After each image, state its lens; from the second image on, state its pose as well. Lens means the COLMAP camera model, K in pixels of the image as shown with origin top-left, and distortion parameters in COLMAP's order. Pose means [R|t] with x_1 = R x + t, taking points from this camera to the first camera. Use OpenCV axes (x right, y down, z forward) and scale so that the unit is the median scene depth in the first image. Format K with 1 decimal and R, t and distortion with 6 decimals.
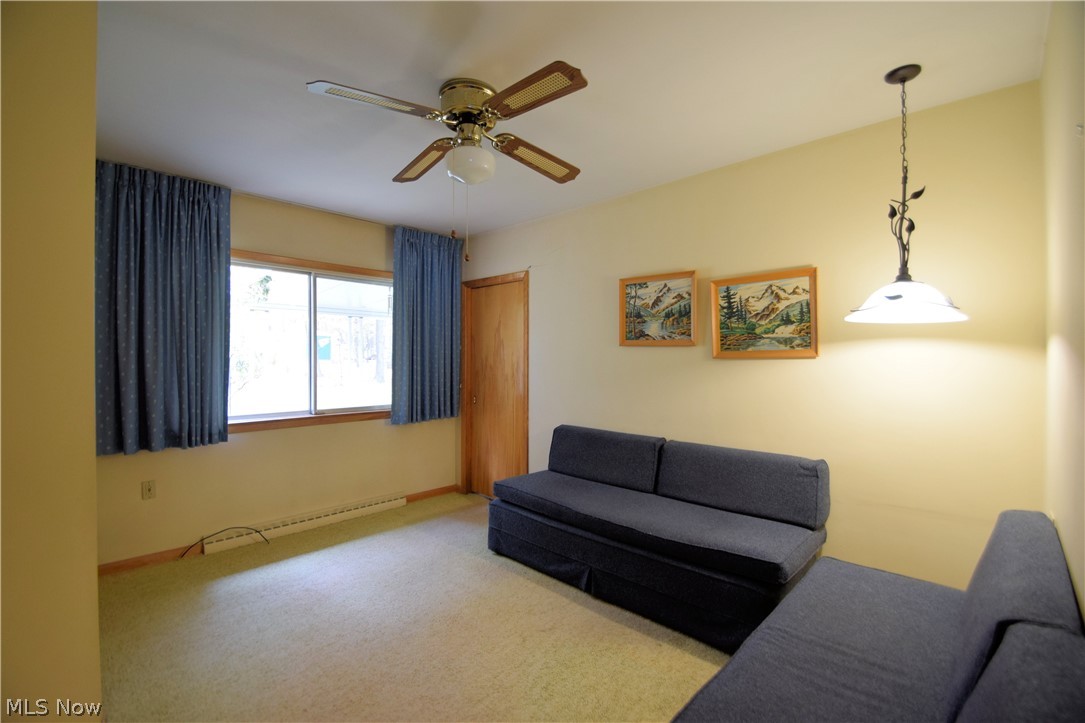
lens RADIAL K [[477.3, 0, 542.5], [0, 477.3, 361.5], [0, 0, 1]] dist [0.011446, -0.015405]
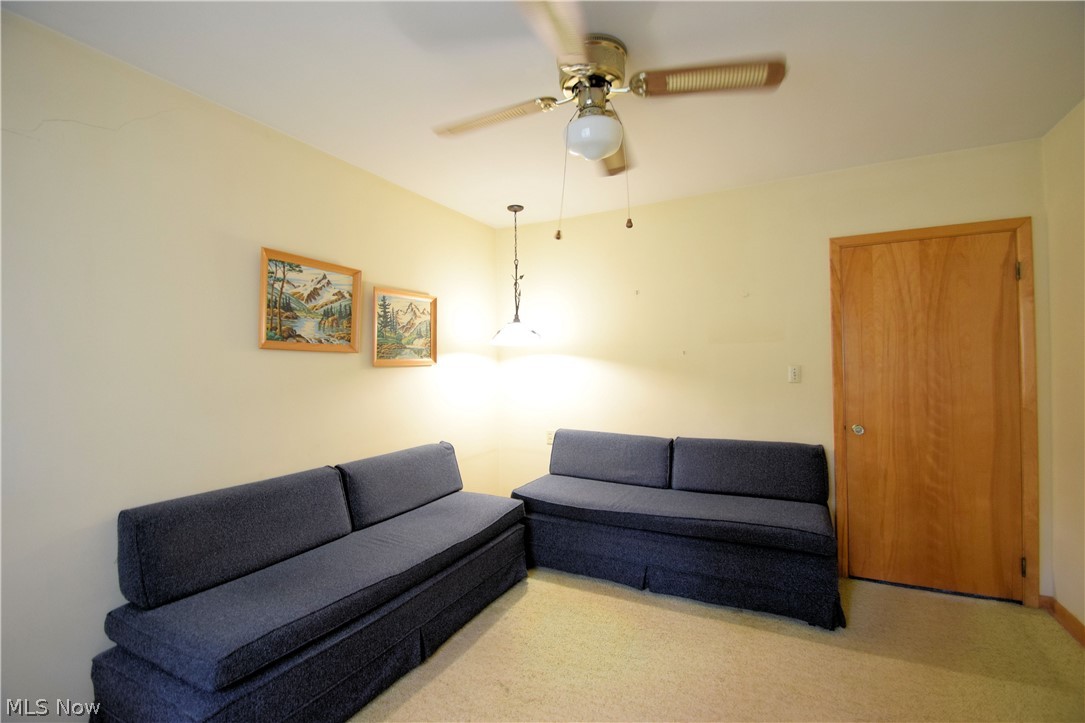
lens RADIAL K [[477.3, 0, 542.5], [0, 477.3, 361.5], [0, 0, 1]] dist [0.011446, -0.015405]
pose [[-0.286430, 0.009854, 0.958050, -0.635211], [0.017508, 0.999834, -0.005049, -0.005388], [-0.957941, 0.015328, -0.286555, 0.900666]]
